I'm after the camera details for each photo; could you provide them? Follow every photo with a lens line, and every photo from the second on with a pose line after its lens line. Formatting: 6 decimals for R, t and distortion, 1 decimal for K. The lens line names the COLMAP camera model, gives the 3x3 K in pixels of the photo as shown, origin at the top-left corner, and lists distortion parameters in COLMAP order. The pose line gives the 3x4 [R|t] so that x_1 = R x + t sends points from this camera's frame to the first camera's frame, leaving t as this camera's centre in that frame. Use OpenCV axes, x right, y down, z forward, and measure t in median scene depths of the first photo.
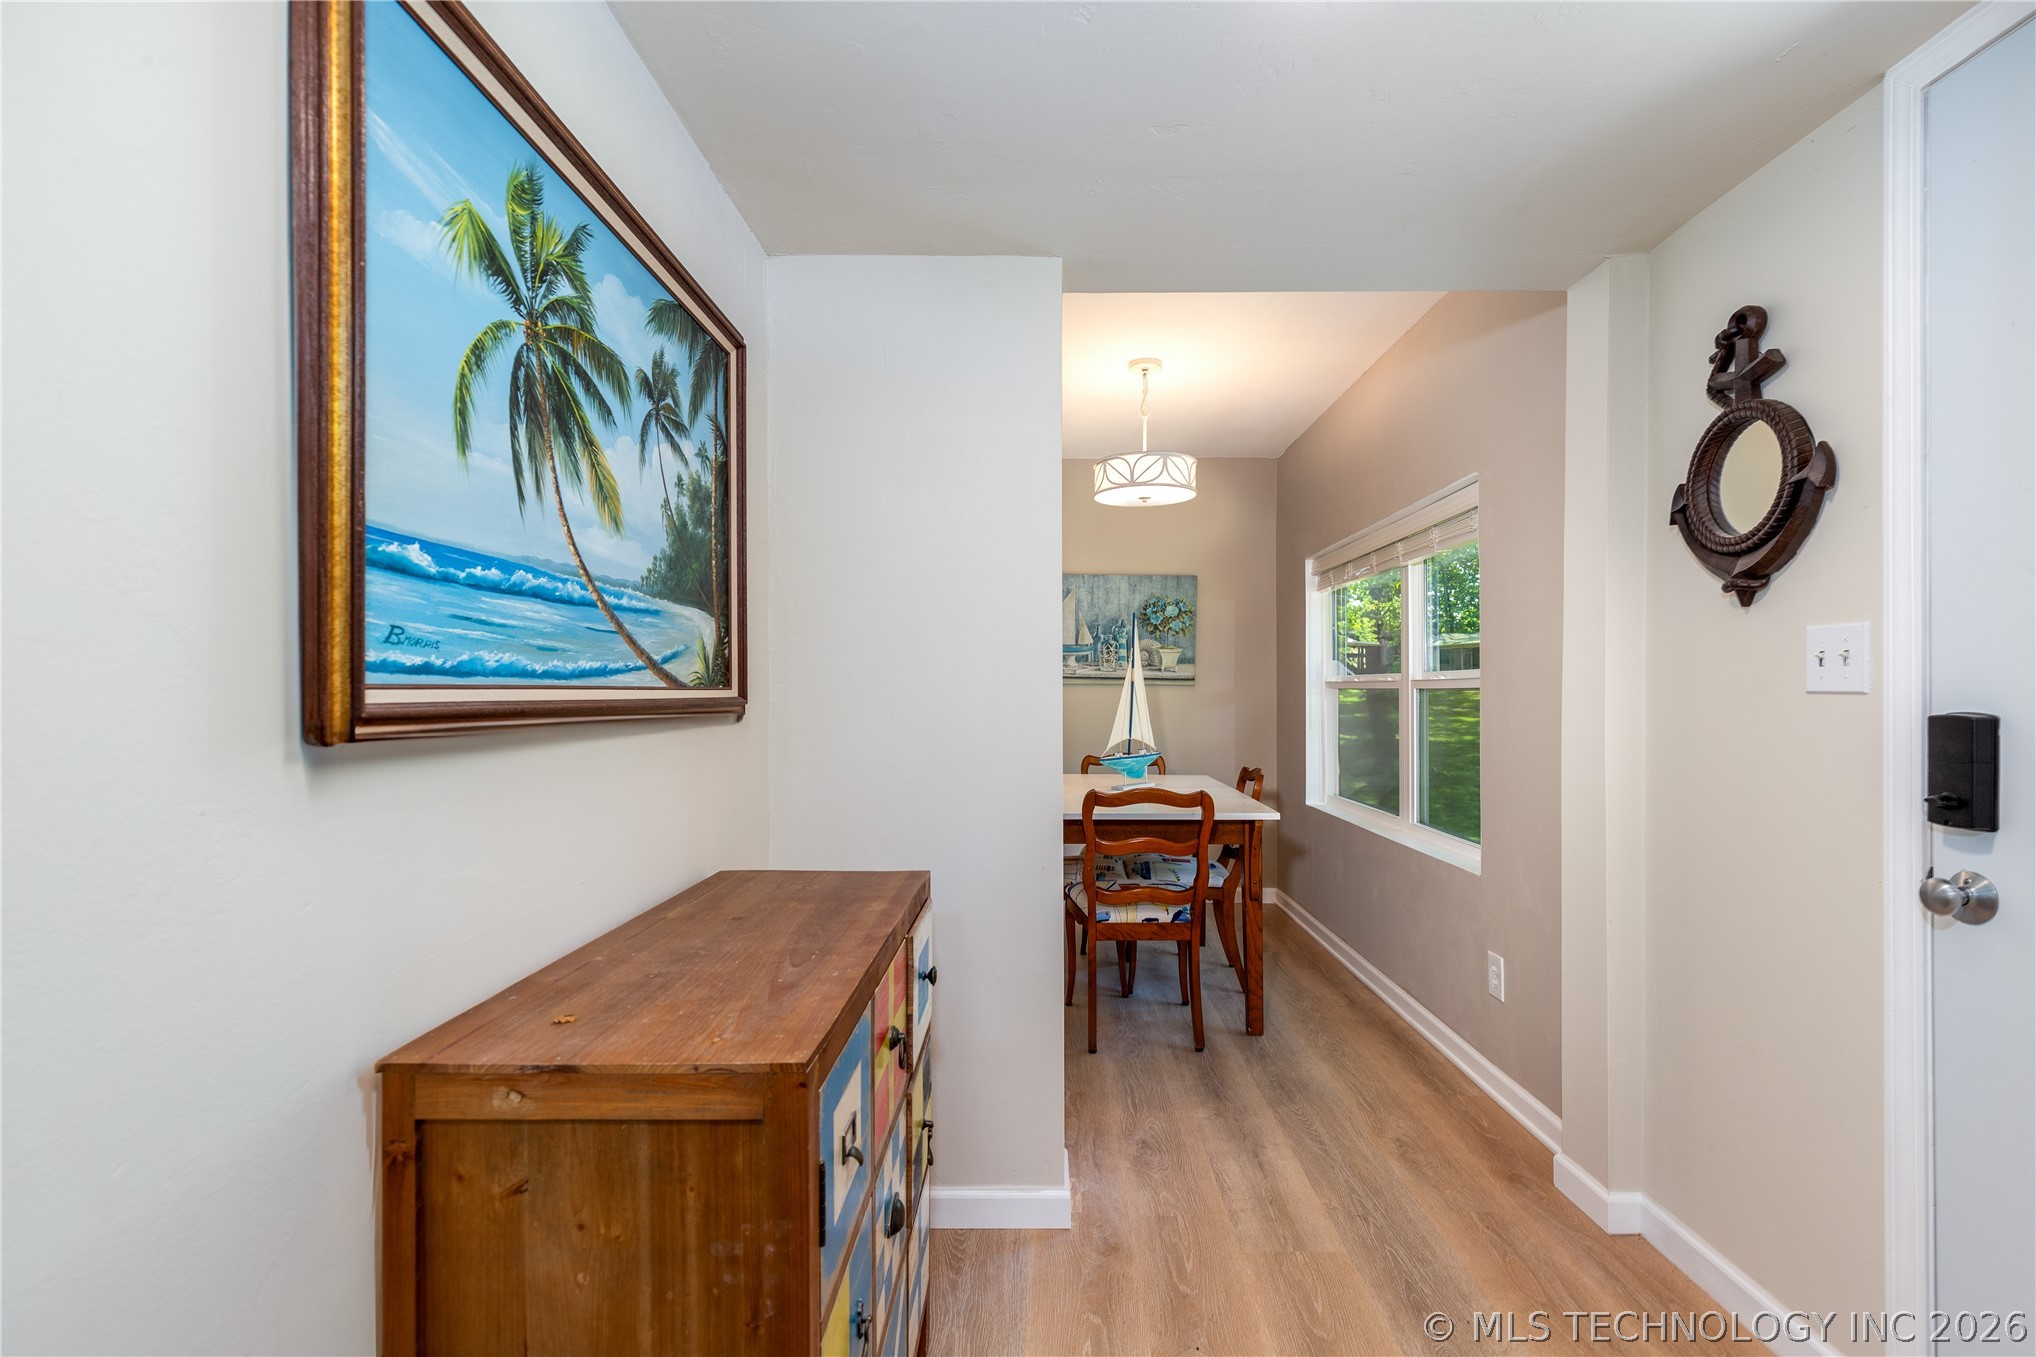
lens RADIAL K [[952.5, 0, 1009.2], [0, 952.5, 674.0], [0, 0, 1]] dist [0.009864, -0.004780]
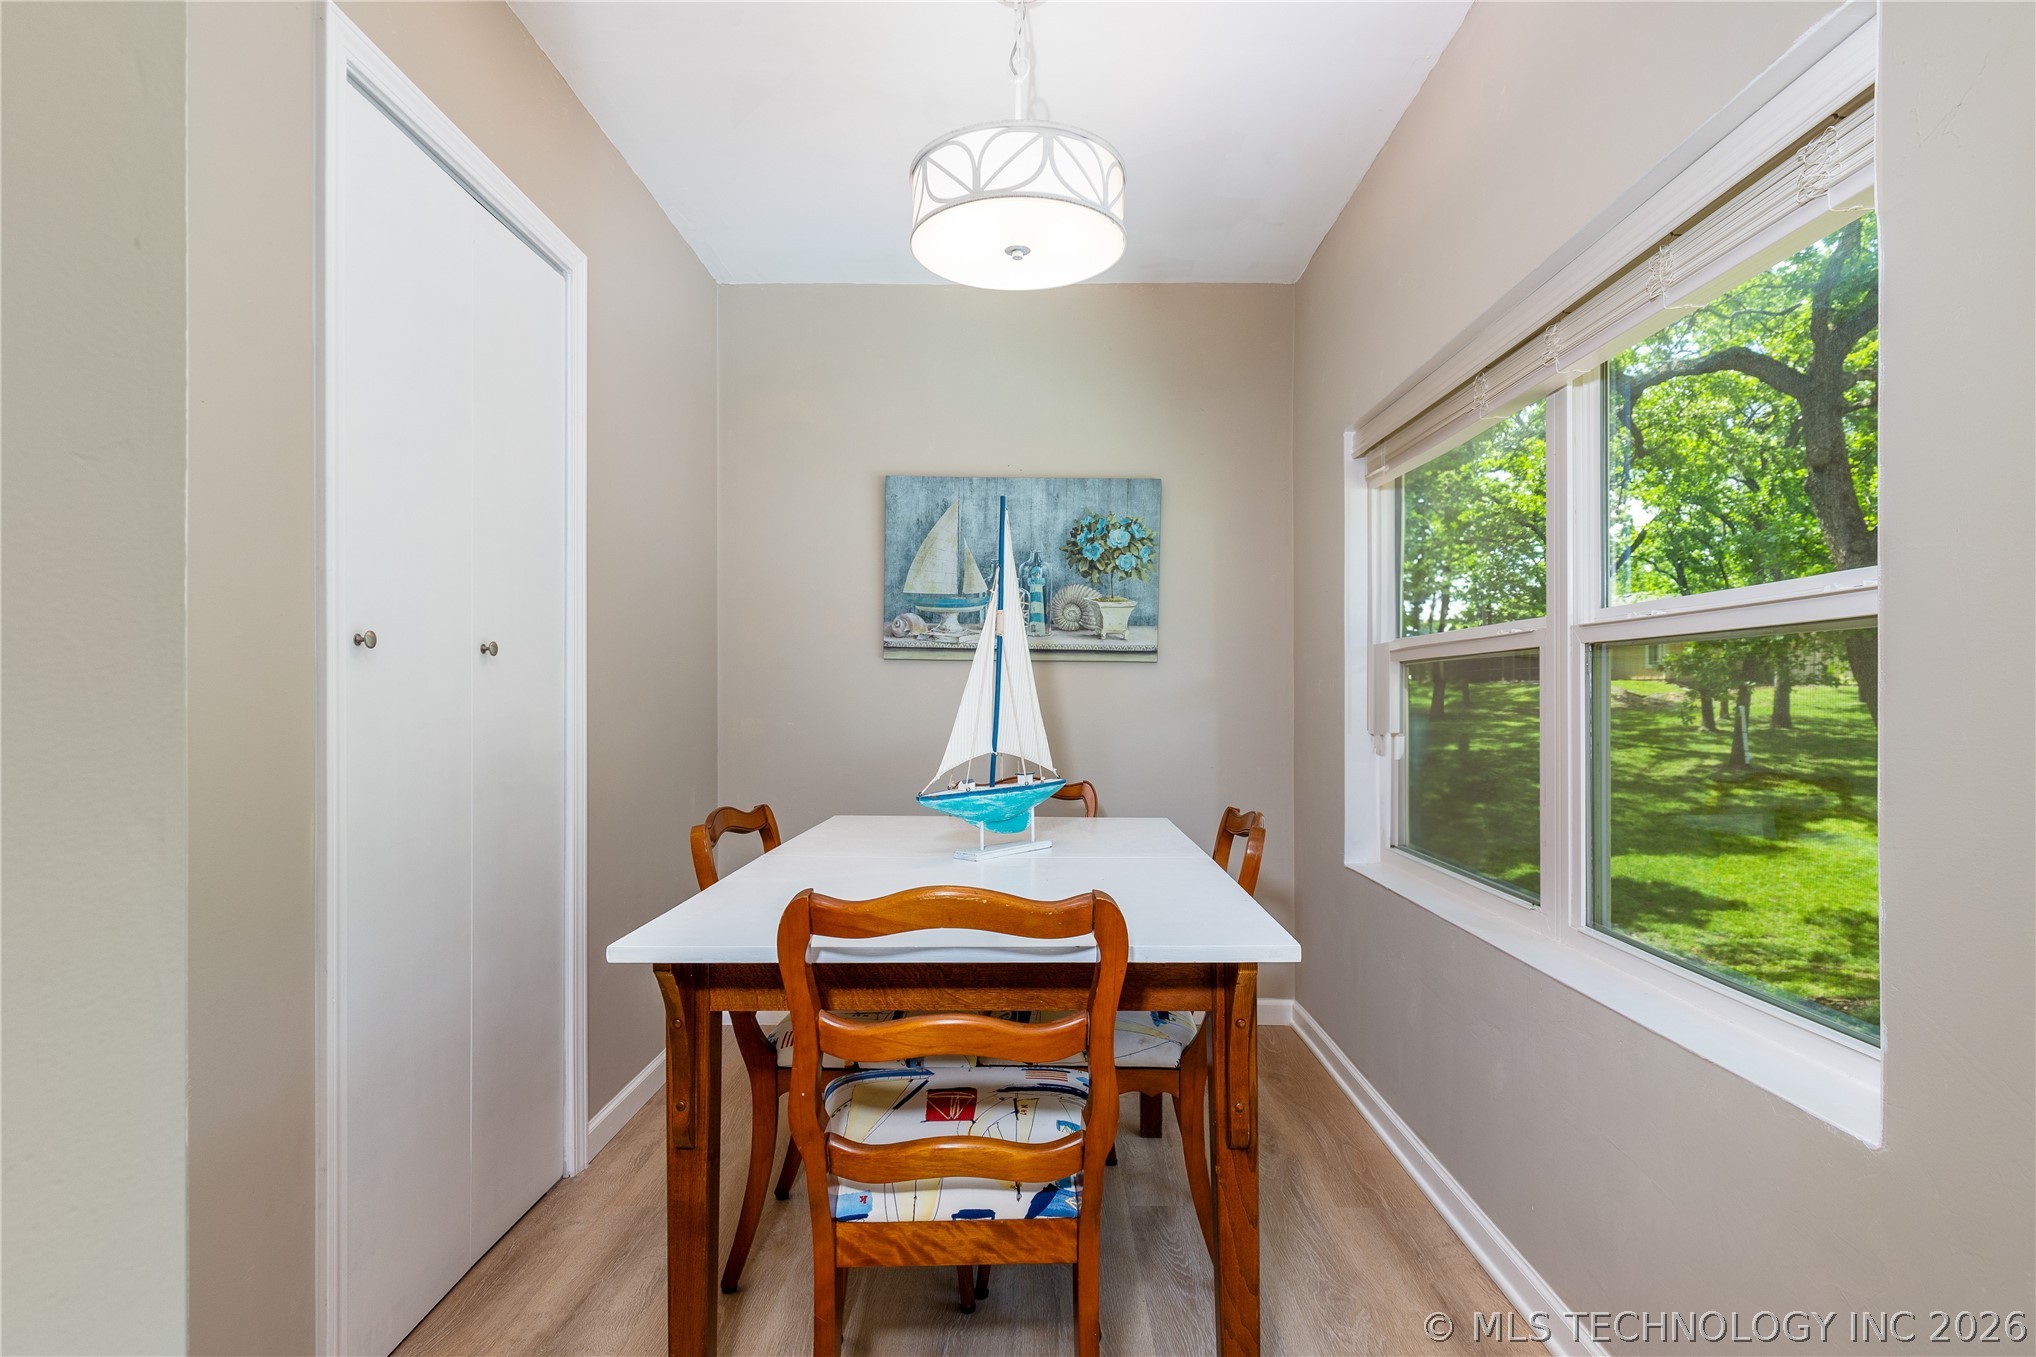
lens RADIAL K [[952.5, 0, 1031.5], [0, 952.5, 694.3], [0, 0, 1]] dist [0.009864, -0.004780]
pose [[0.999971, -0.004426, 0.006142, 0.139523], [0.004352, 0.999919, 0.011959, 0.031485], [-0.006194, -0.011932, 0.999910, 0.497551]]
